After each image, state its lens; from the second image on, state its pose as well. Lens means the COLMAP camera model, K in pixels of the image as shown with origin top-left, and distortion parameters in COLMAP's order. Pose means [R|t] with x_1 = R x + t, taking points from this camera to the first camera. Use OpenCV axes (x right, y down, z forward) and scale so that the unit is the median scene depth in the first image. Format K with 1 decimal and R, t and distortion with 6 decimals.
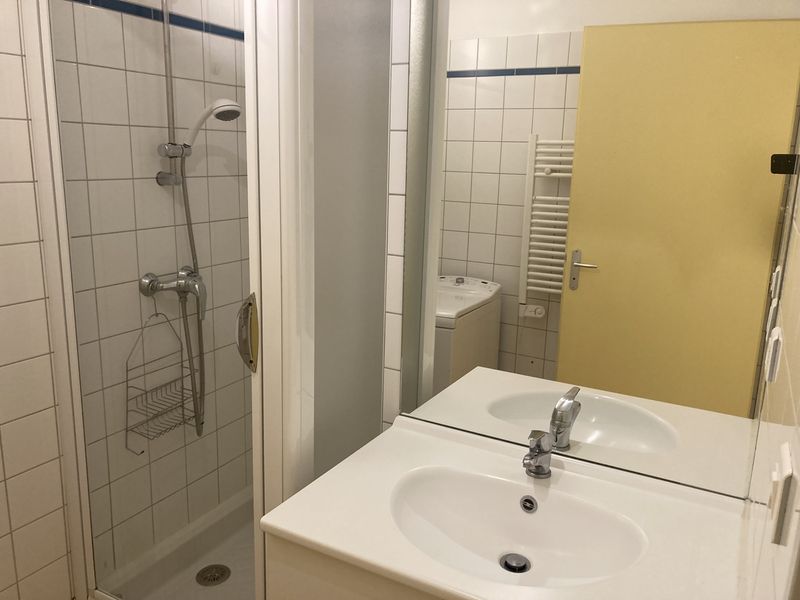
lens RADIAL K [[643.5, 0, 396.0], [0, 643.5, 294.3], [0, 0, 1]] dist [0.035161, -0.045099]
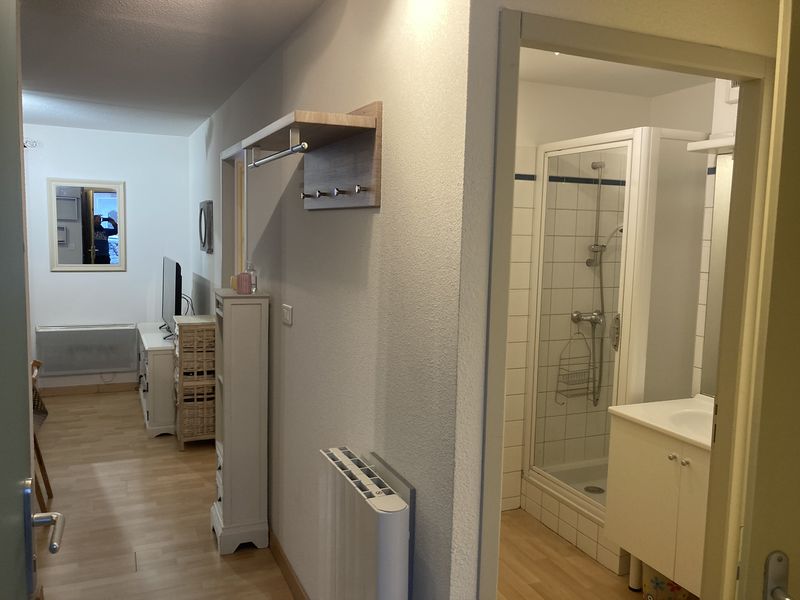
lens RADIAL K [[643.5, 0, 397.1], [0, 643.5, 294.5], [0, 0, 1]] dist [0.035161, -0.045099]
pose [[0.789868, 0.054347, -0.610864, 0.358183], [-0.135667, 0.986872, -0.087623, 0.157992], [0.598083, 0.152085, 0.786872, -0.822241]]
